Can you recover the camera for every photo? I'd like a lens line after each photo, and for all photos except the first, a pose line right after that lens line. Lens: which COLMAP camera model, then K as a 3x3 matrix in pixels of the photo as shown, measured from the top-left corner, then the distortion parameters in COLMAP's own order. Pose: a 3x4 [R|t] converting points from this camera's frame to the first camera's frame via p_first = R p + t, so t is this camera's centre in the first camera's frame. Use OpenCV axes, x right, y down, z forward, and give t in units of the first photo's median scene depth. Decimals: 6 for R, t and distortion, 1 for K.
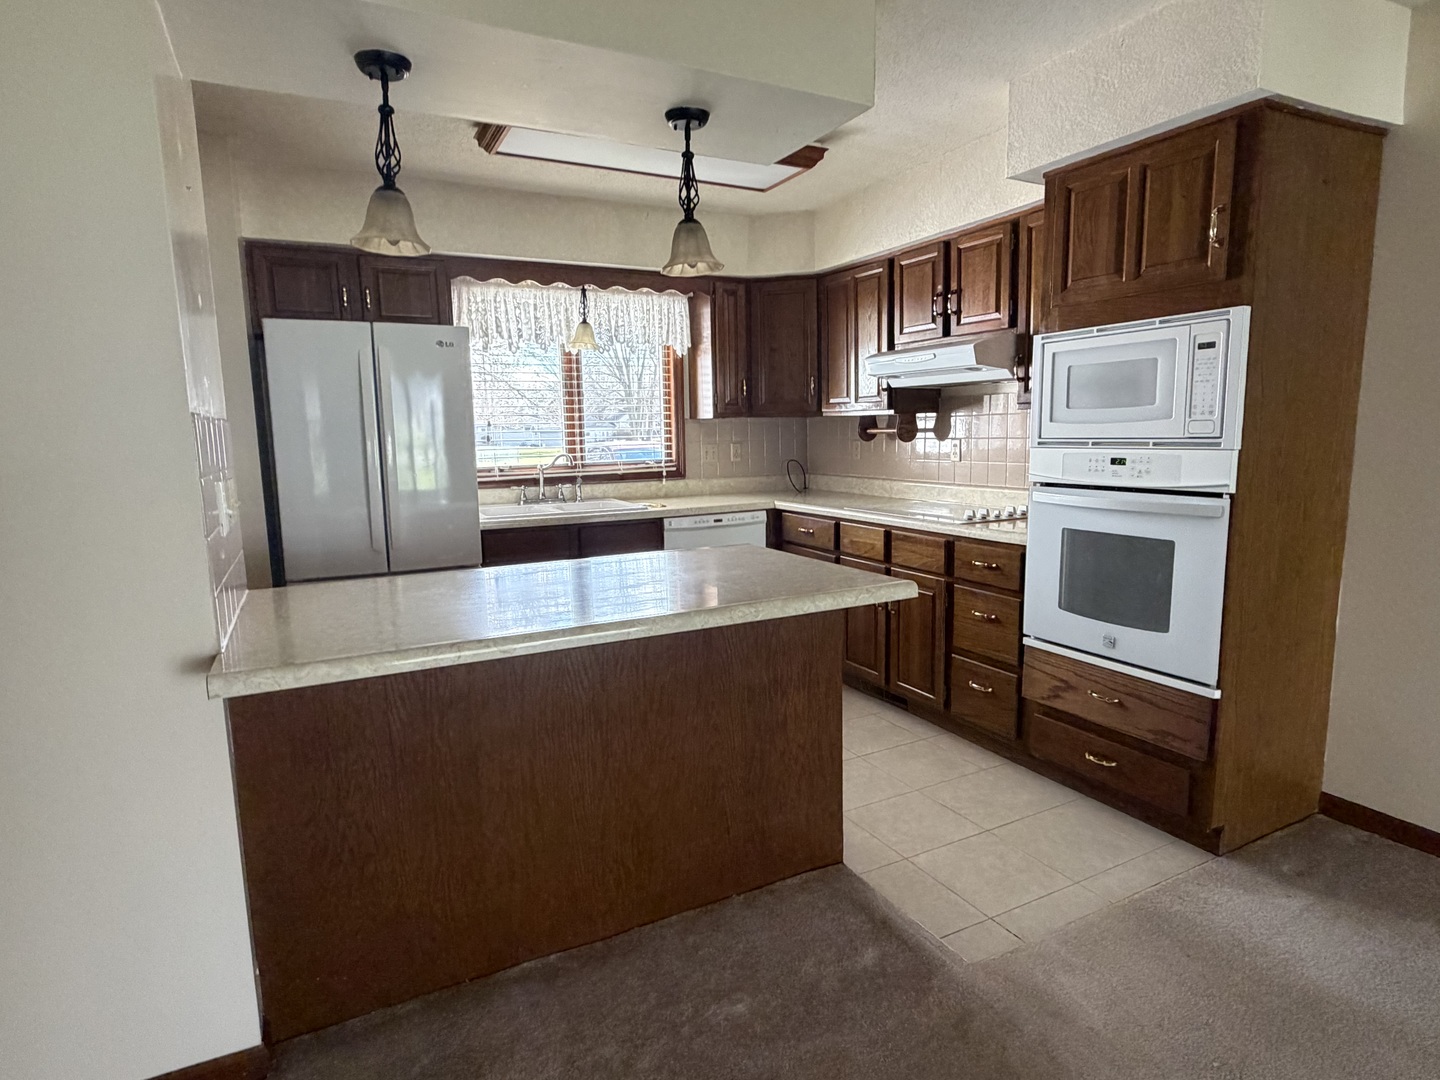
lens RADIAL K [[798.9, 0, 720.0], [0, 798.9, 540.0], [0, 0, 1]] dist [0.000179, 0.000504]
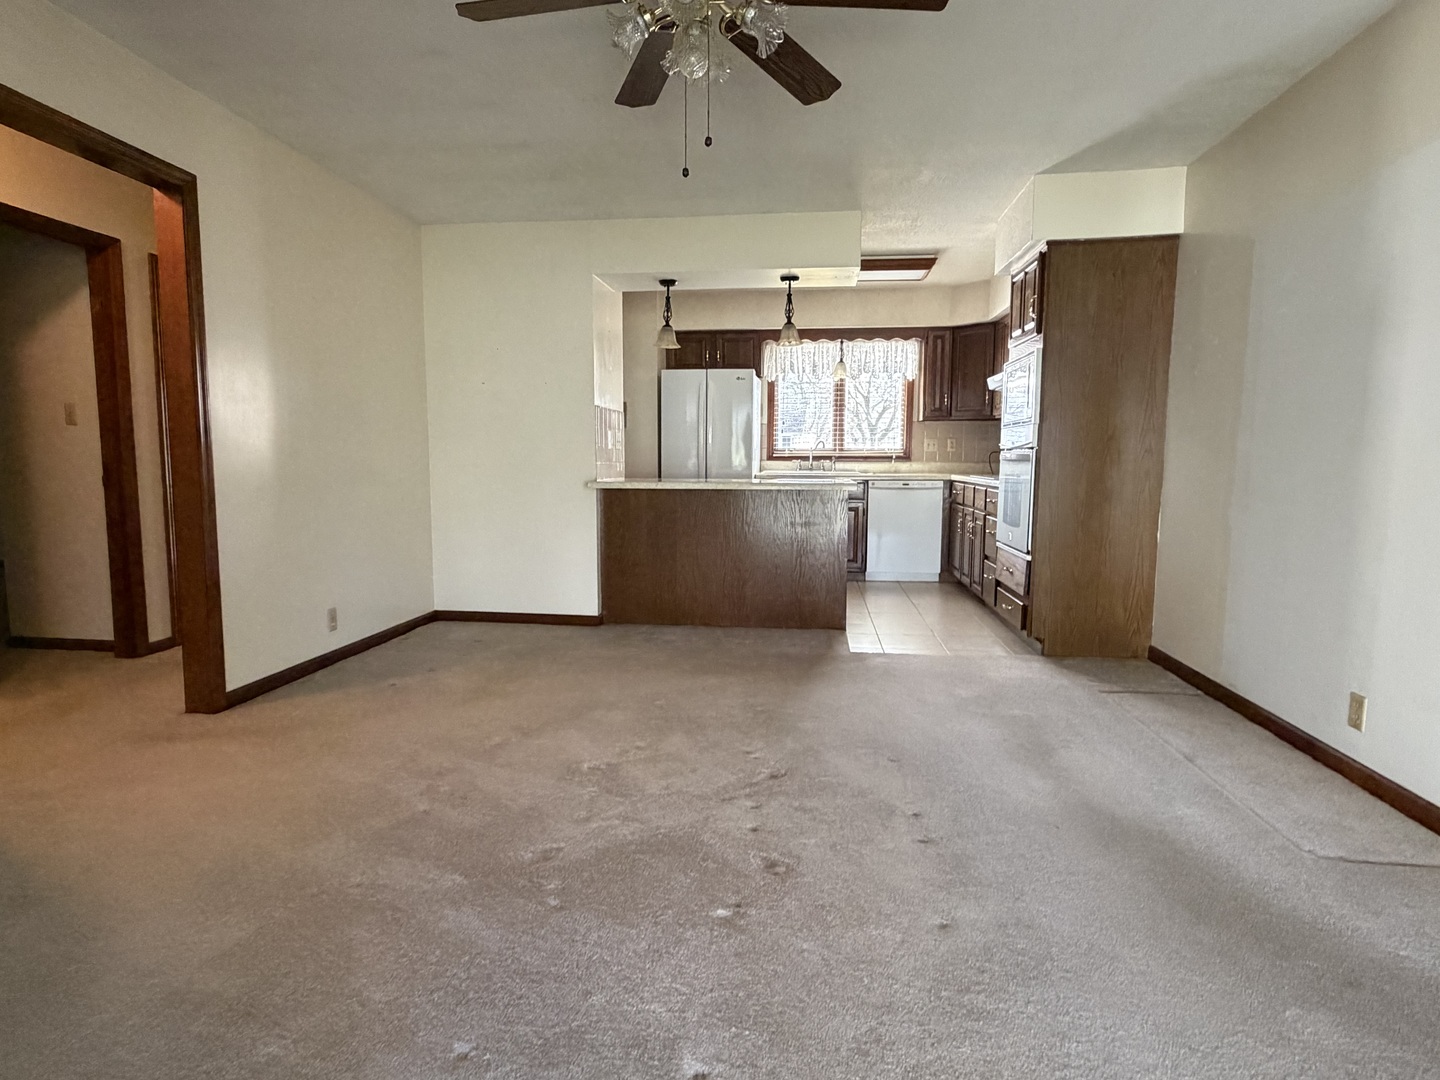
lens RADIAL K [[798.9, 0, 720.0], [0, 798.9, 540.0], [0, 0, 1]] dist [0.000179, 0.000504]
pose [[0.832326, 0.079368, -0.548574, 0.664433], [-0.096233, 0.995357, -0.002002, 0.144102], [0.545868, 0.054458, 0.836099, -0.586747]]
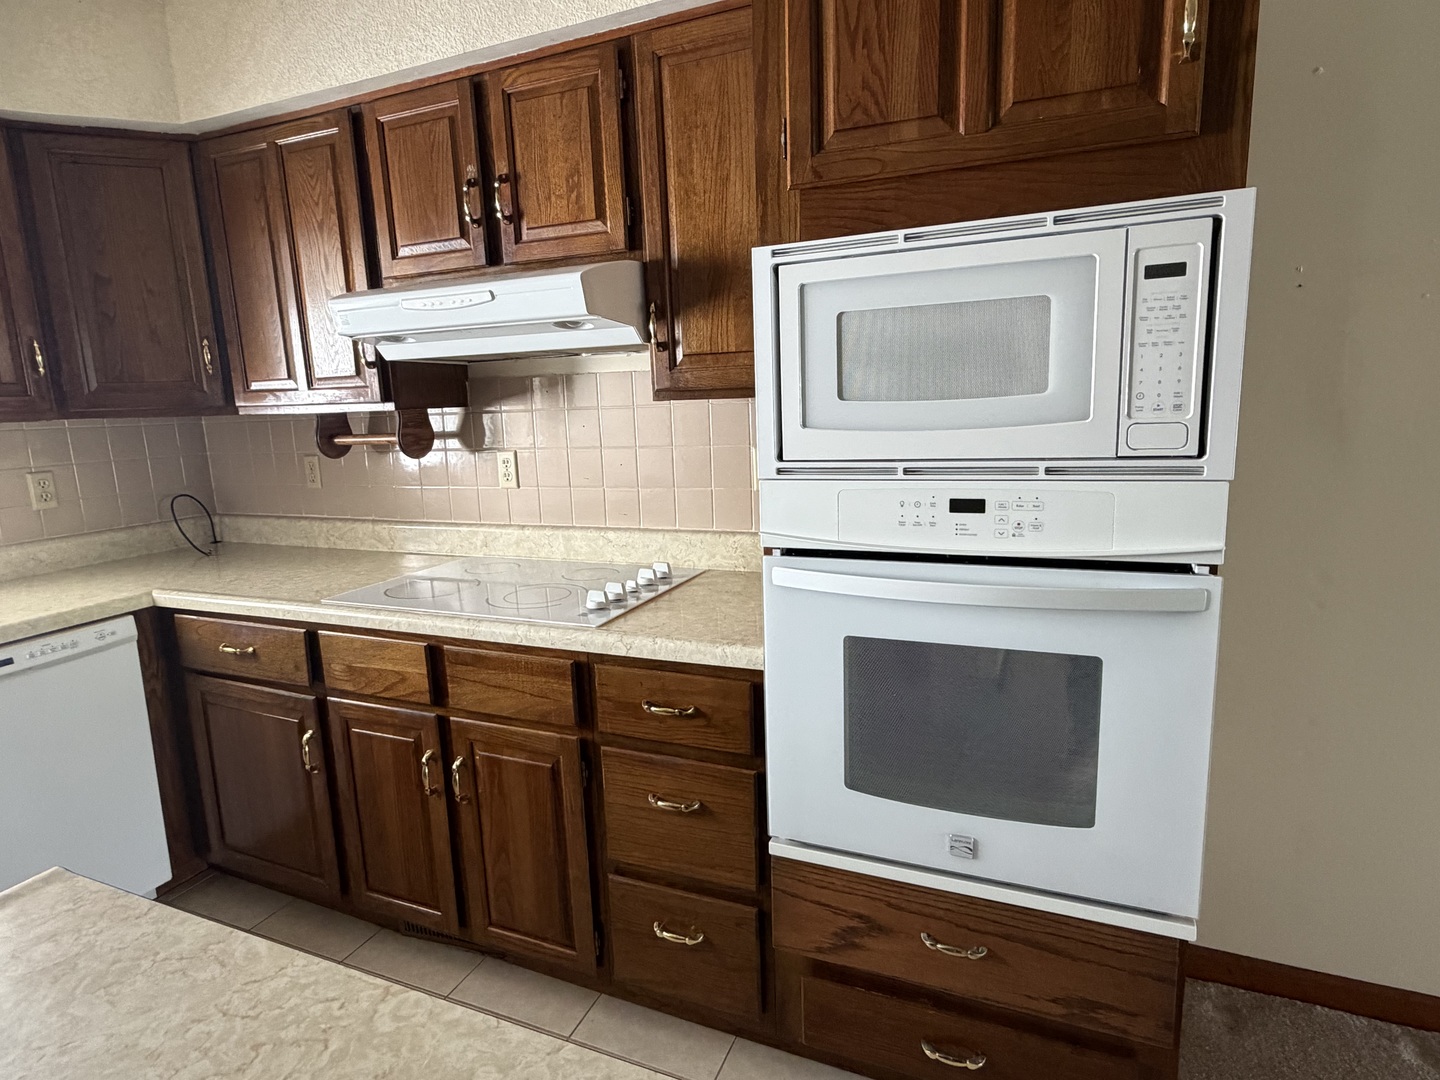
lens RADIAL K [[798.9, 0, 720.0], [0, 798.9, 540.0], [0, 0, 1]] dist [0.000179, 0.000504]
pose [[0.773152, -0.120910, 0.622589, 0.045441], [0.110274, 0.992335, 0.055773, -0.085474], [-0.624560, 0.025534, 0.780559, 0.494952]]
